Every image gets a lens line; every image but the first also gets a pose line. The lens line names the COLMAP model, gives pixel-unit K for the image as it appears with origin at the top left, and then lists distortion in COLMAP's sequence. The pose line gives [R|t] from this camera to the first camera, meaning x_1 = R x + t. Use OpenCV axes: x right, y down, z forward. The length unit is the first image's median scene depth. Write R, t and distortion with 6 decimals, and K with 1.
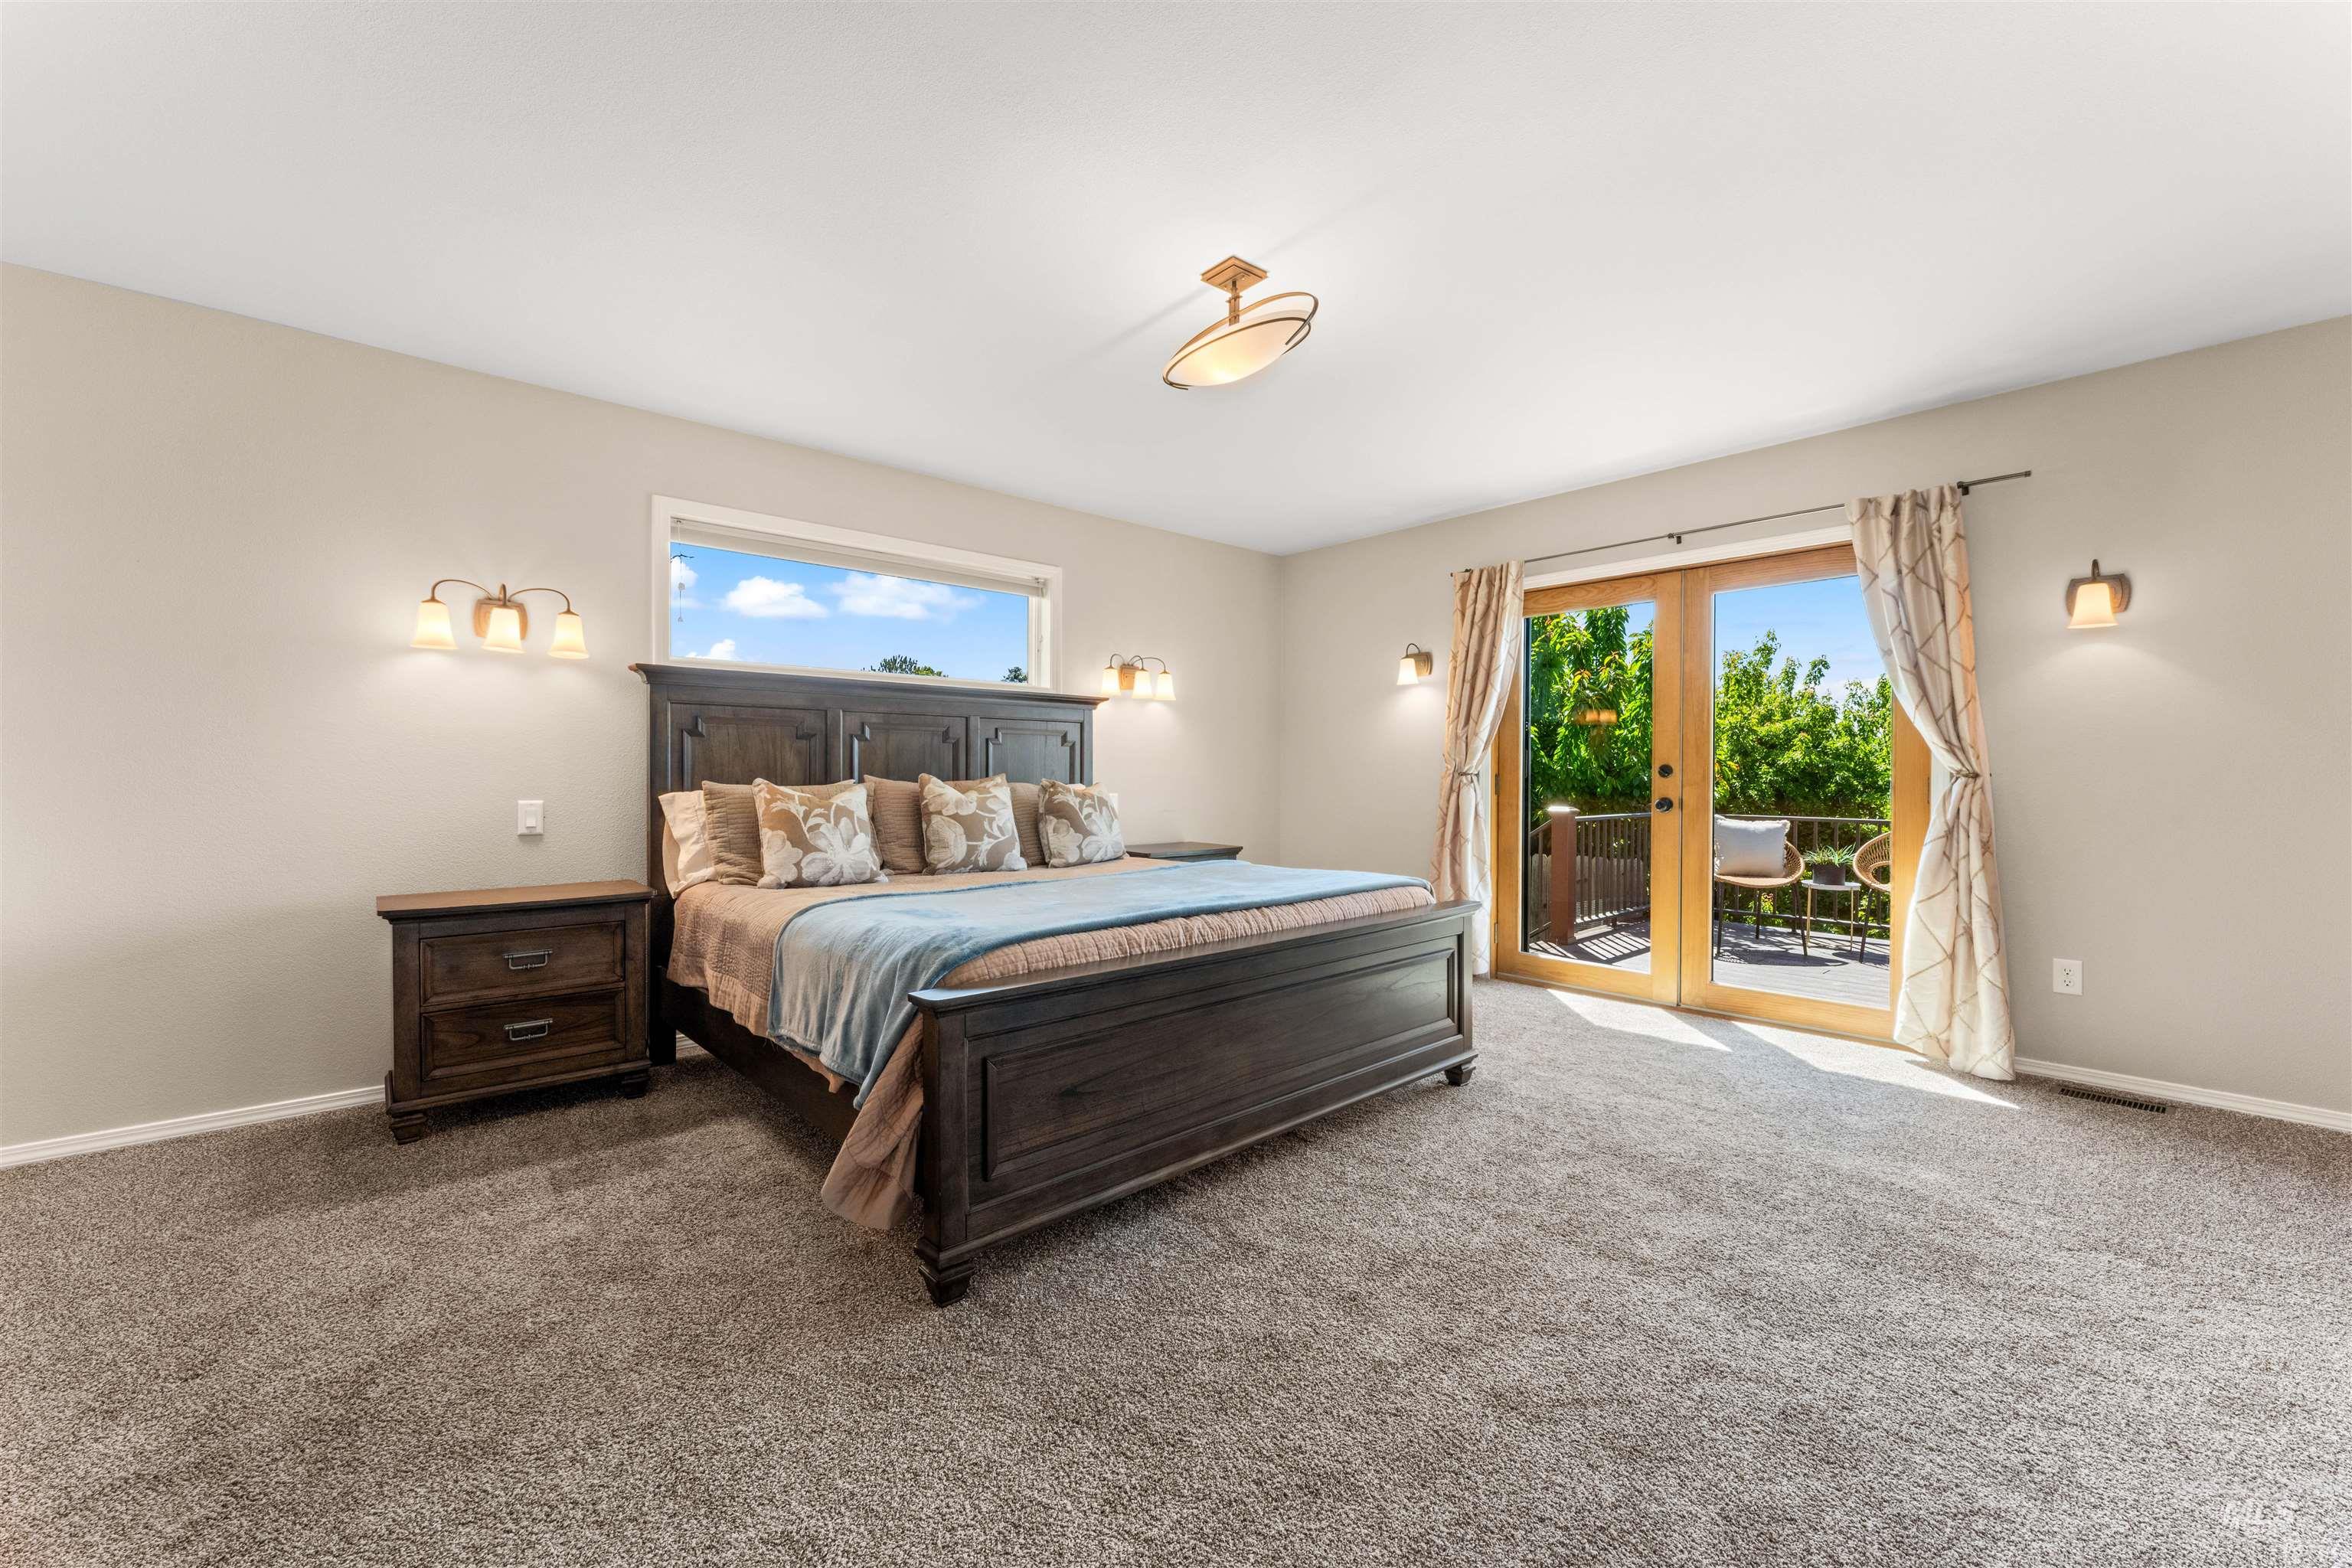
lens RADIAL K [[954.7, 0, 1166.8], [0, 954.7, 793.9], [0, 0, 1]] dist [0.008638, -0.002605]
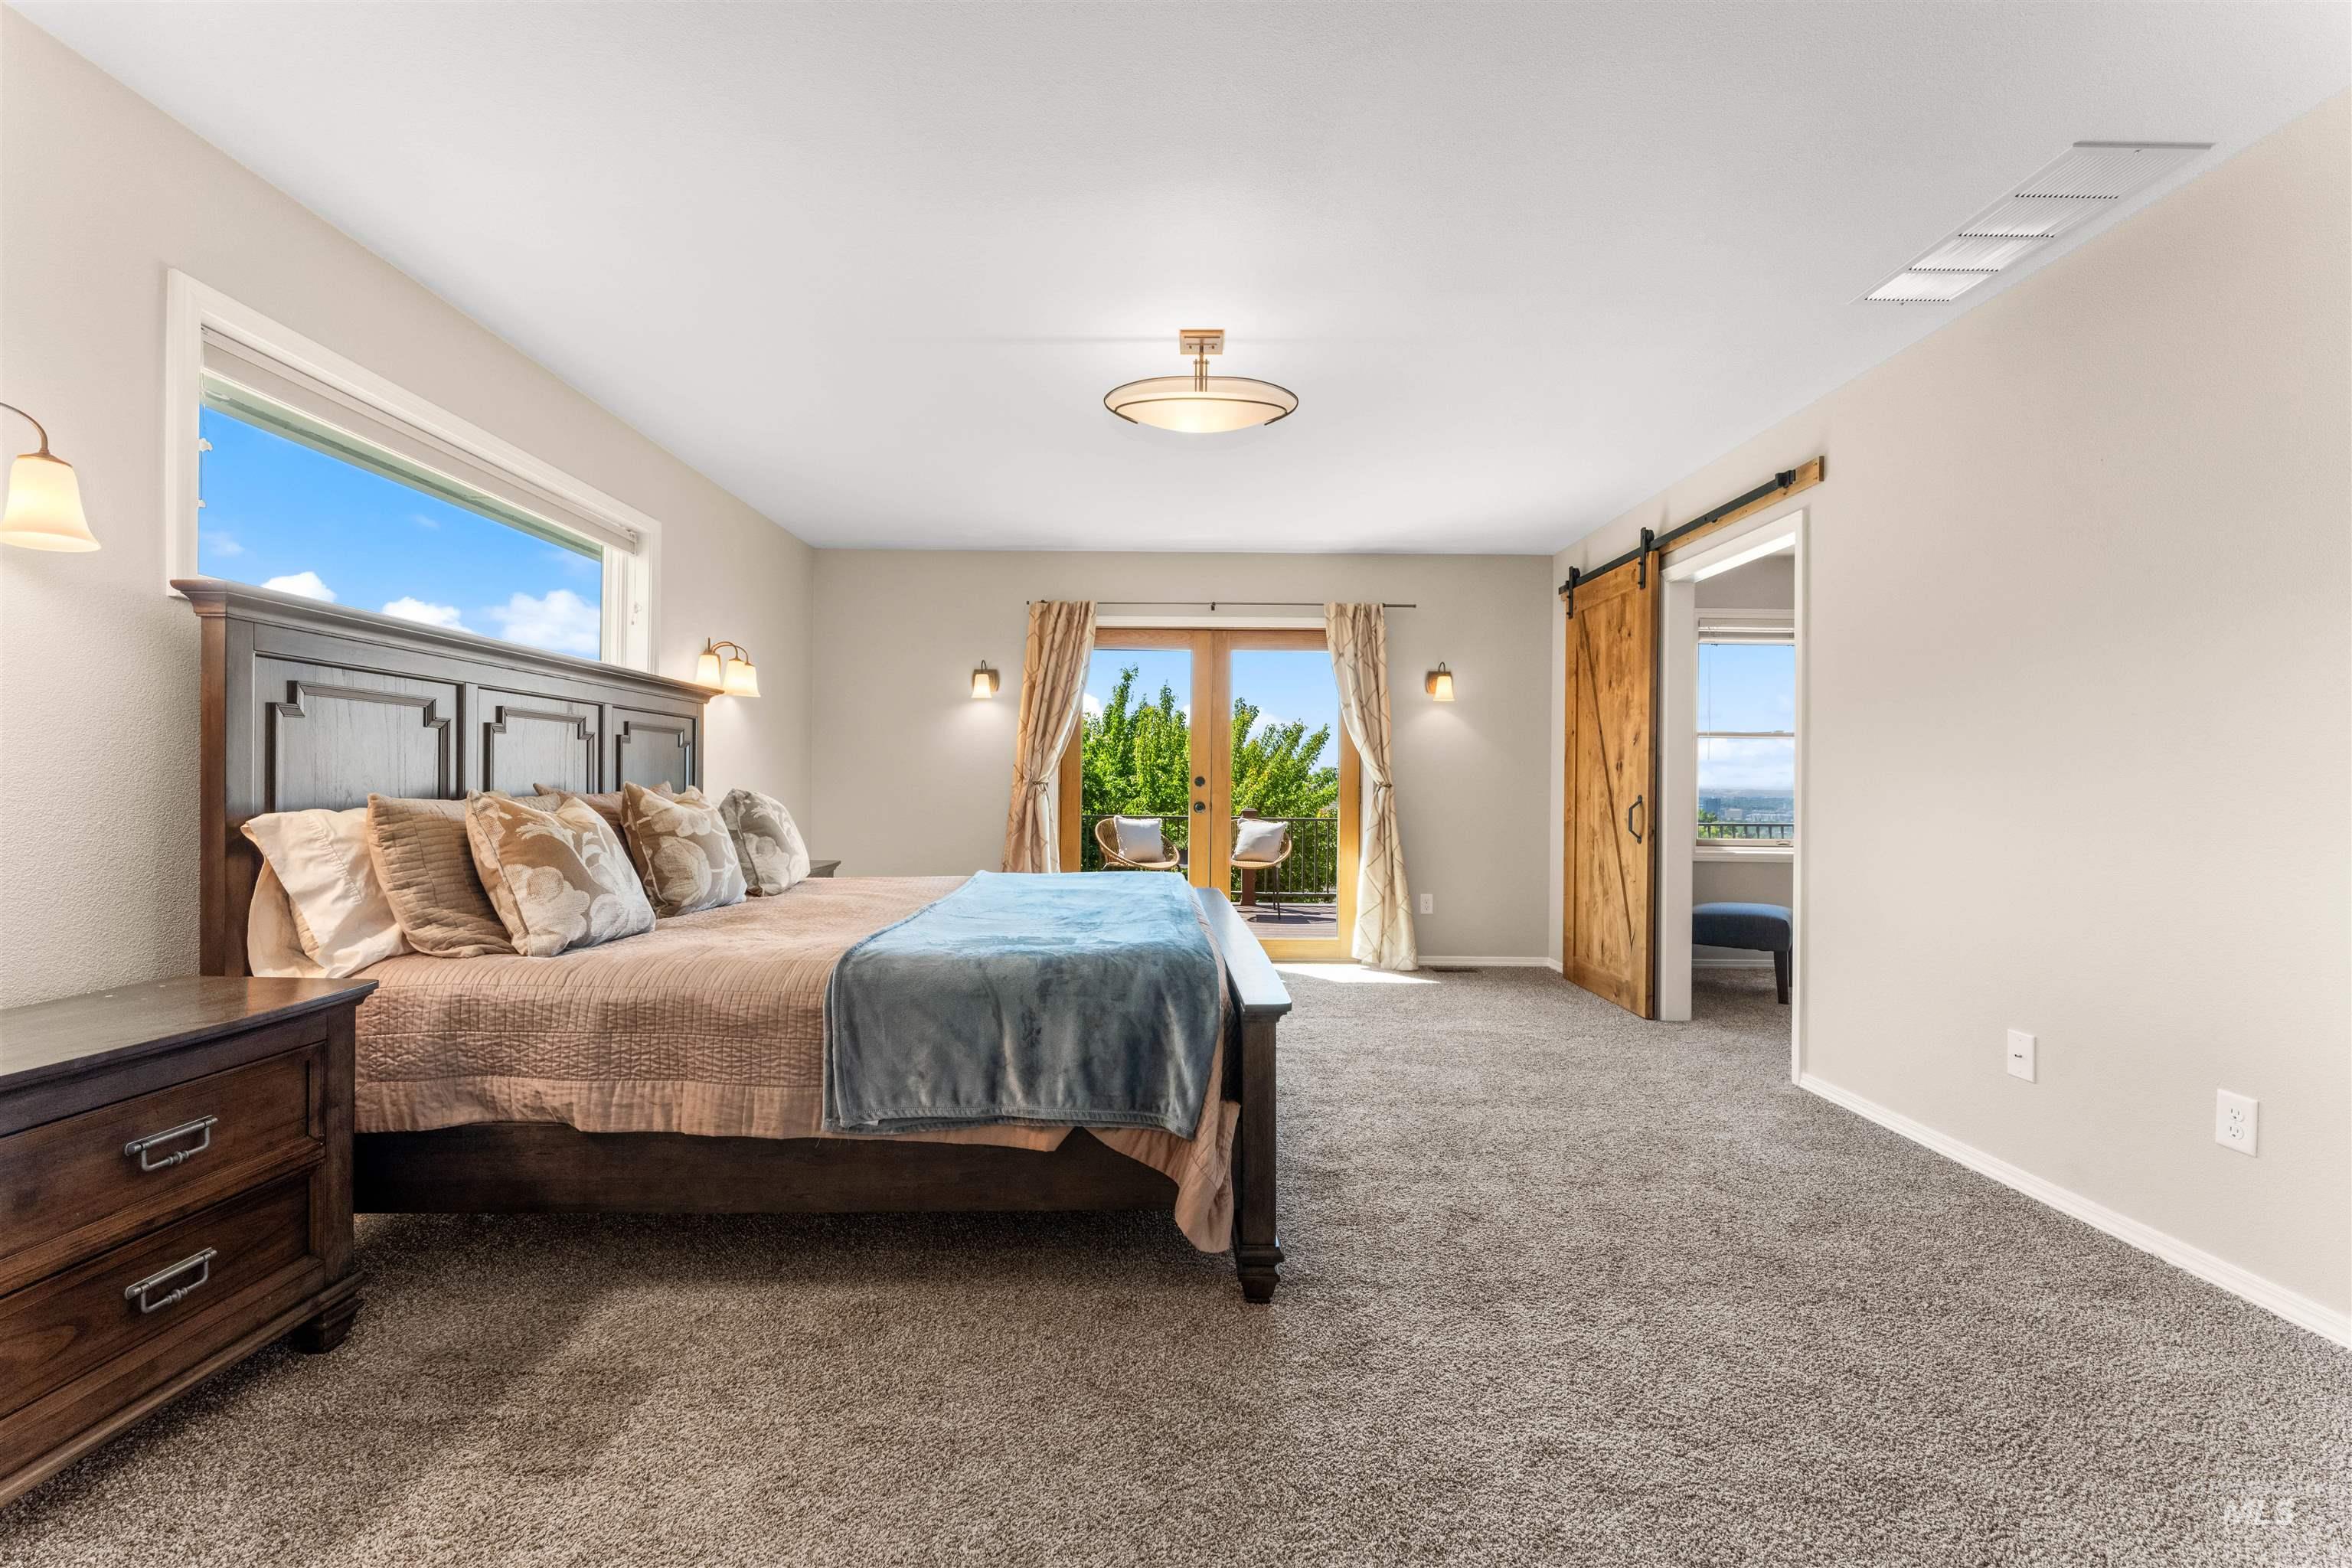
lens RADIAL K [[954.7, 0, 1166.8], [0, 954.7, 793.9], [0, 0, 1]] dist [0.008638, -0.002605]
pose [[0.653621, -0.005583, 0.756802, -0.616933], [0.010523, 0.999943, -0.001711, -0.006693], [-0.756749, 0.009083, 0.653642, 0.228544]]
